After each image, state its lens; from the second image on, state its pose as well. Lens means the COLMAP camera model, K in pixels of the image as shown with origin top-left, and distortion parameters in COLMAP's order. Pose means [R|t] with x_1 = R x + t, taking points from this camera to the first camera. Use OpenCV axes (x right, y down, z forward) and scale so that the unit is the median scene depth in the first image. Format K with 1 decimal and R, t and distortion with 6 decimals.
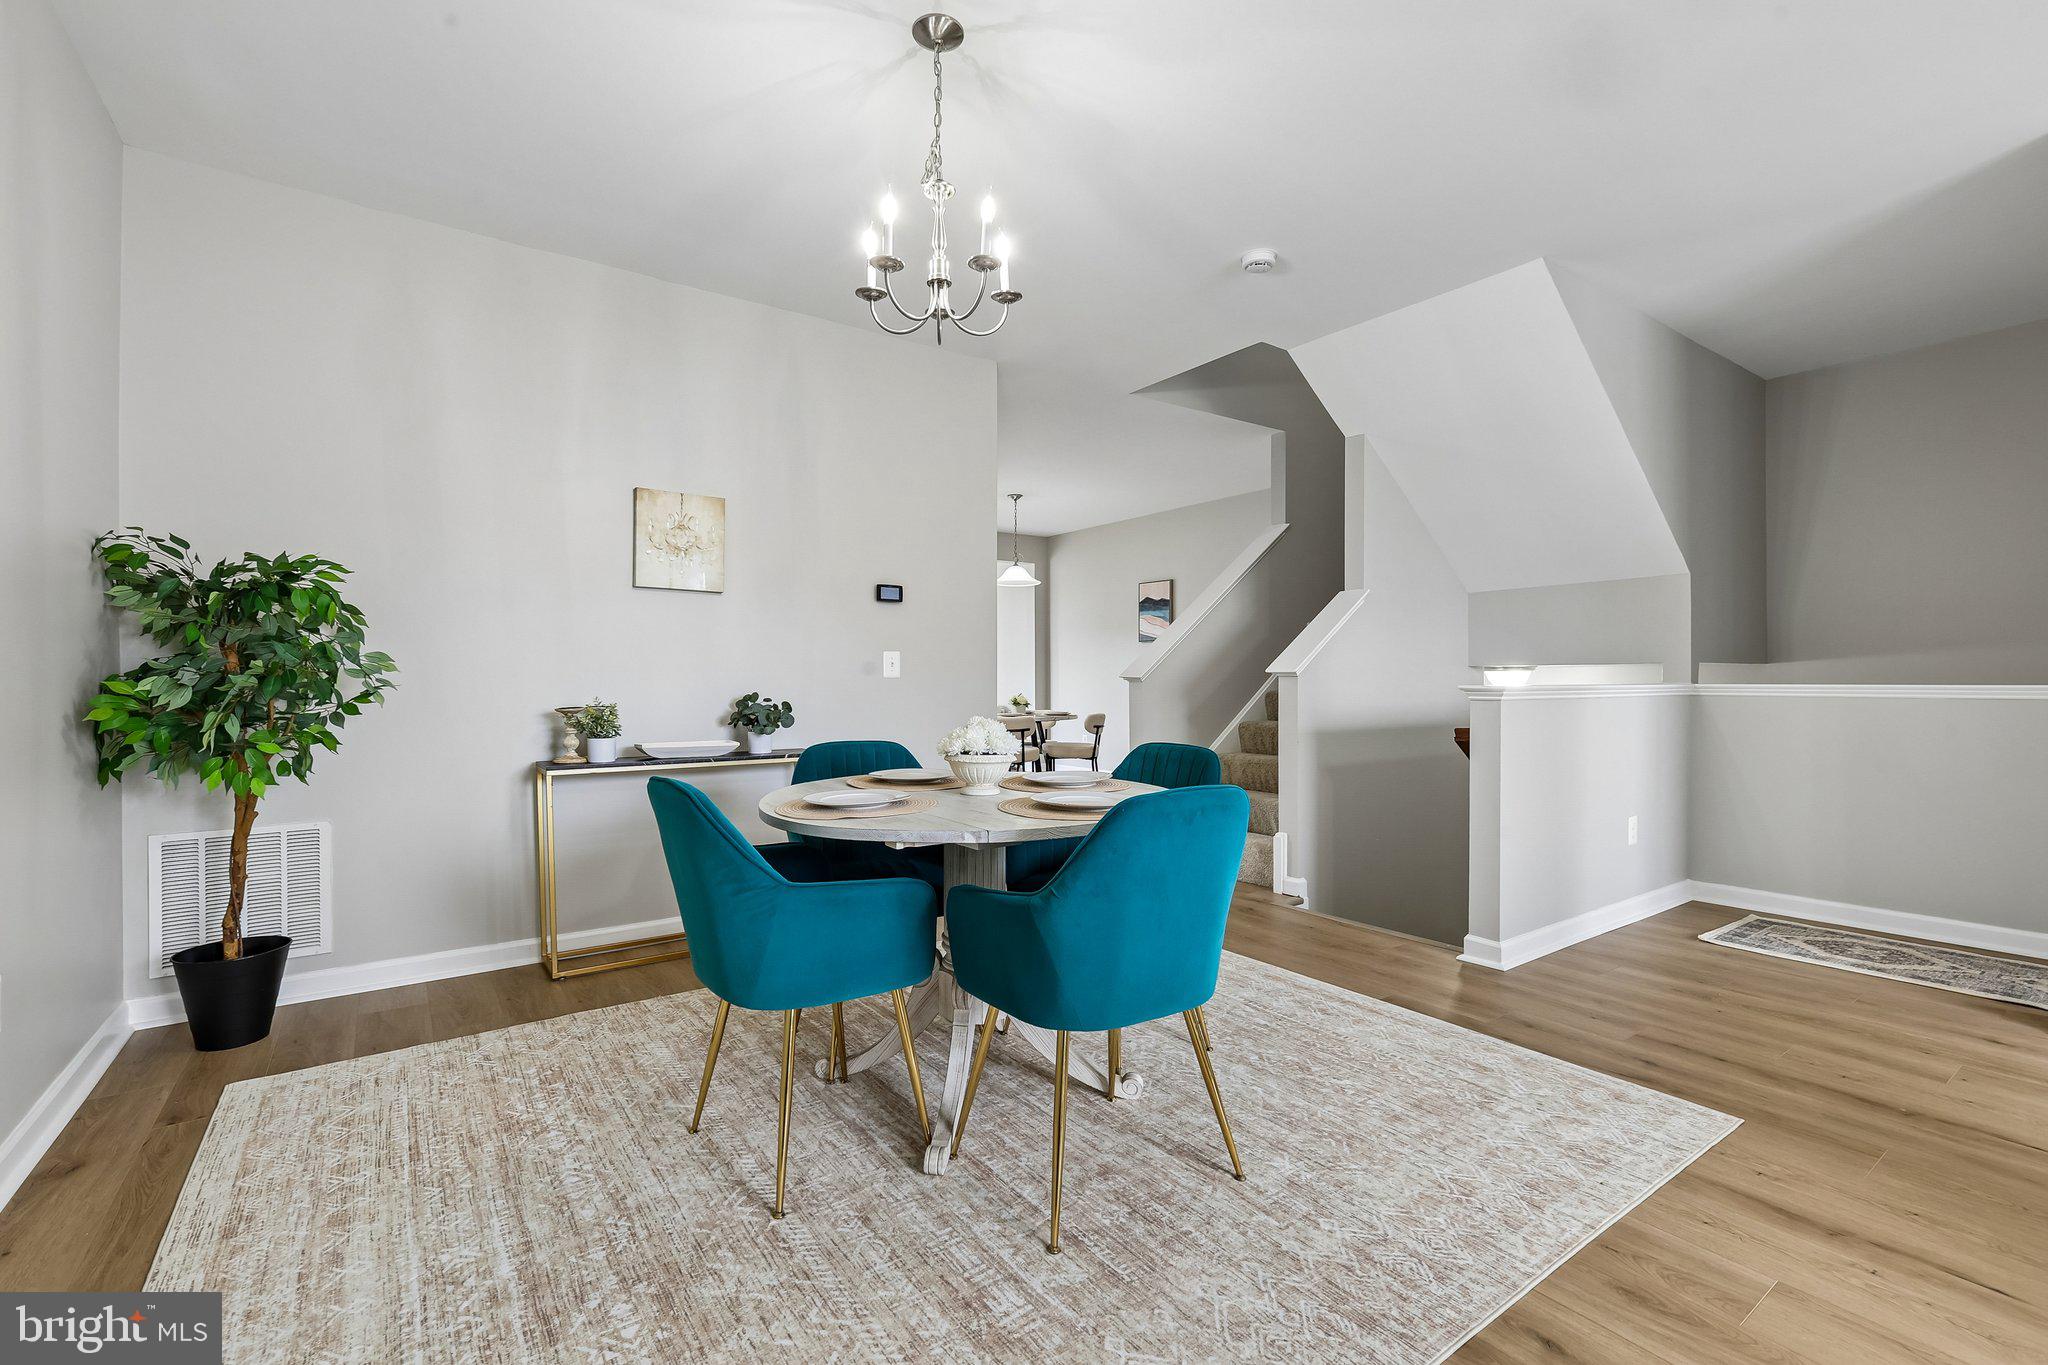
lens RADIAL K [[894.6, 0, 1021.4], [0, 894.6, 677.7], [0, 0, 1]] dist [0.003018, -0.000215]
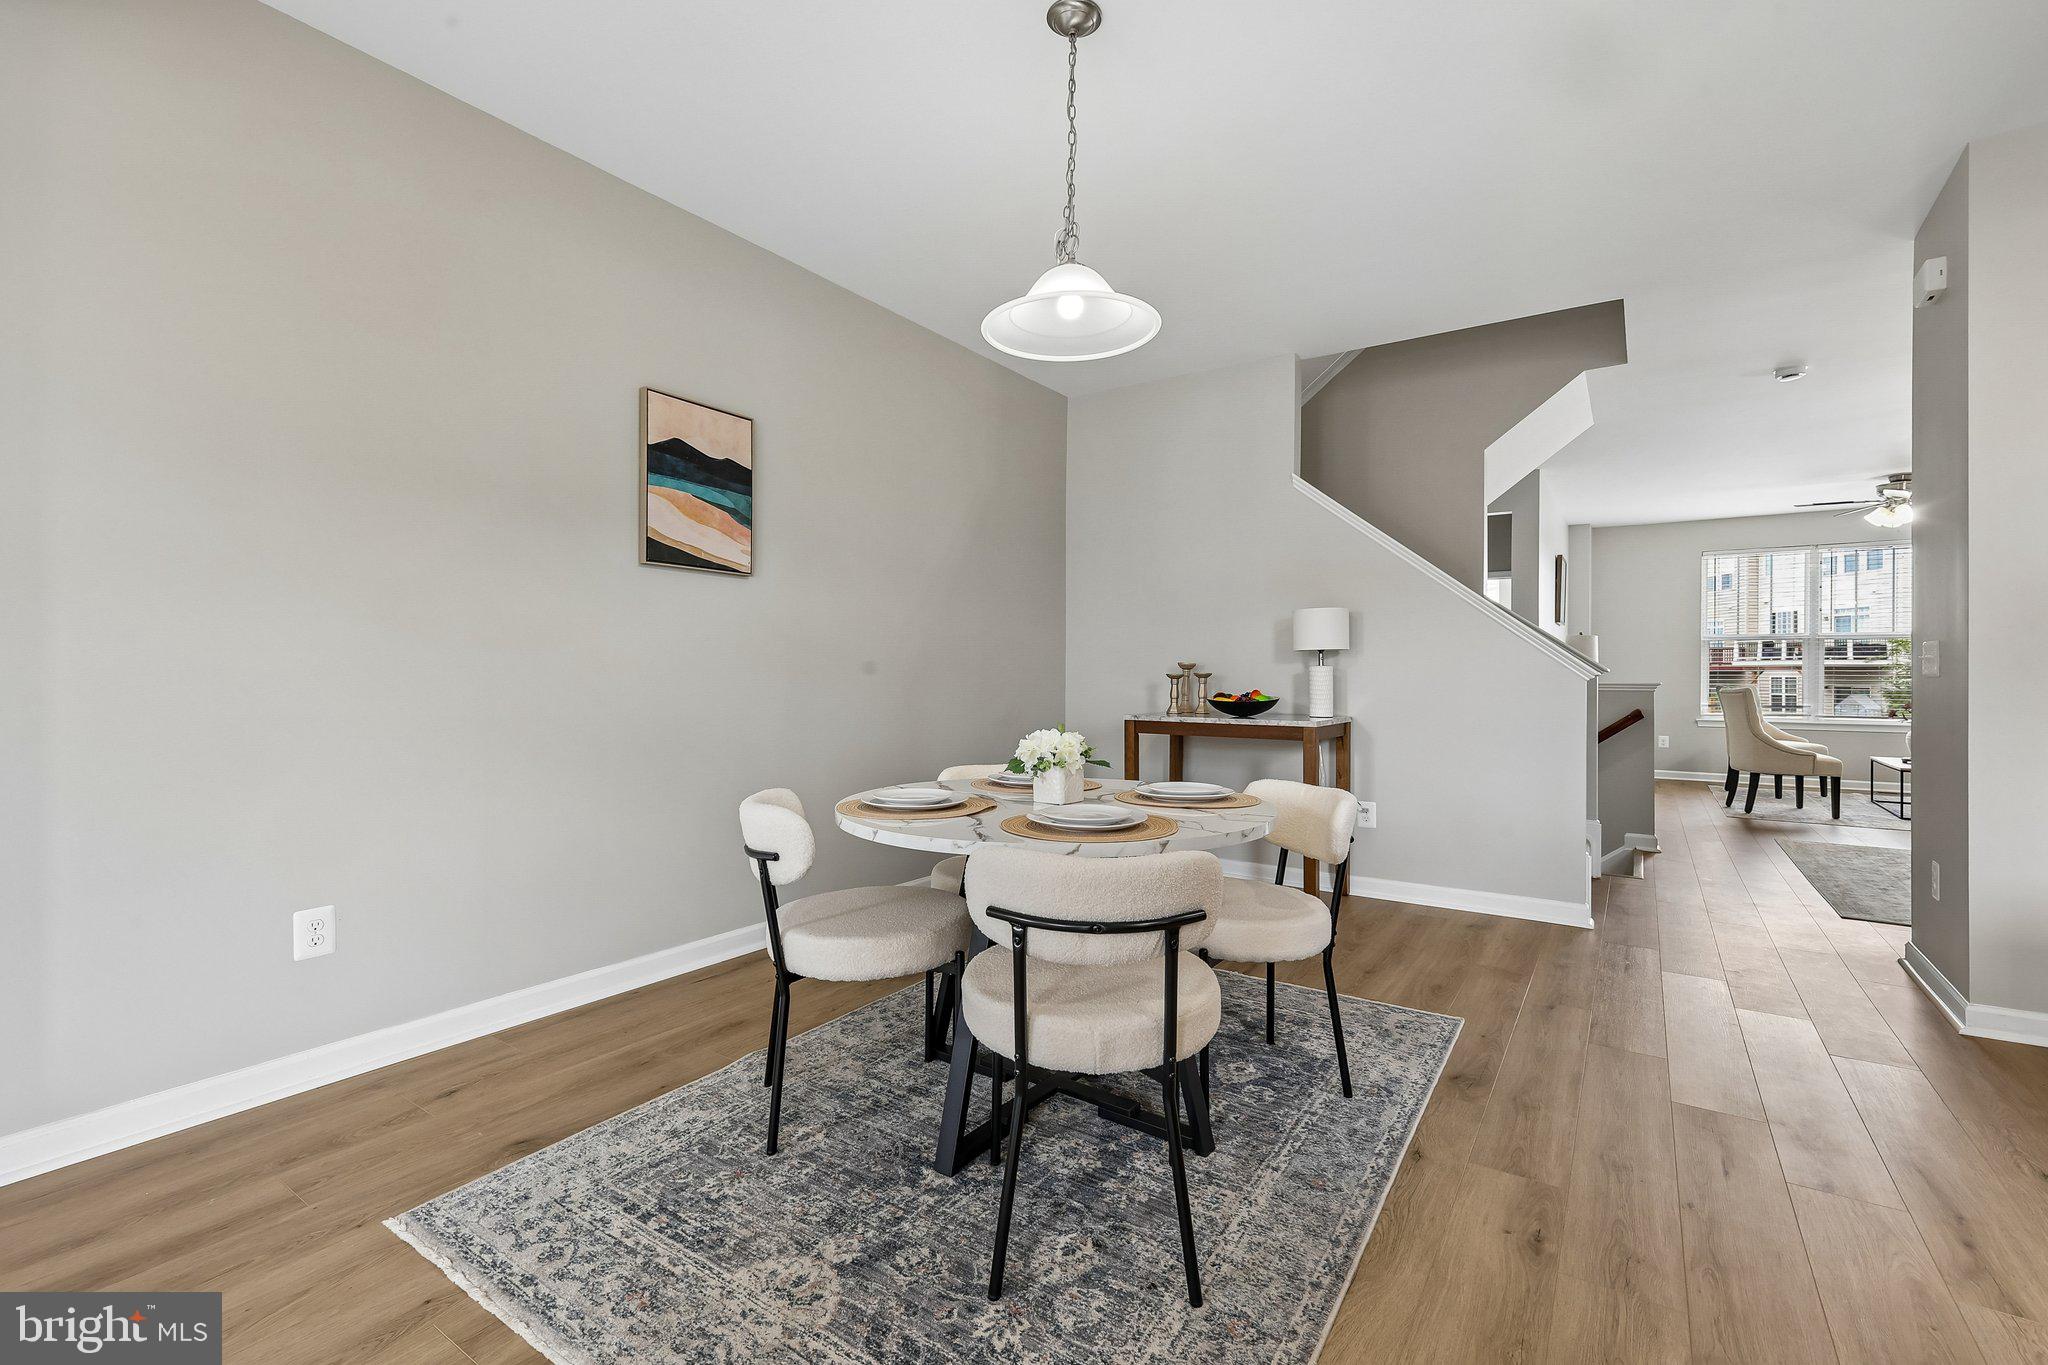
lens RADIAL K [[894.6, 0, 1026.1], [0, 894.6, 675.8], [0, 0, 1]] dist [0.003018, -0.000215]
pose [[-0.349939, 0.001317, 0.936772, -0.728185], [-0.004631, 0.999984, -0.003136, 0.009716], [-0.936761, -0.005436, -0.349928, 3.079739]]
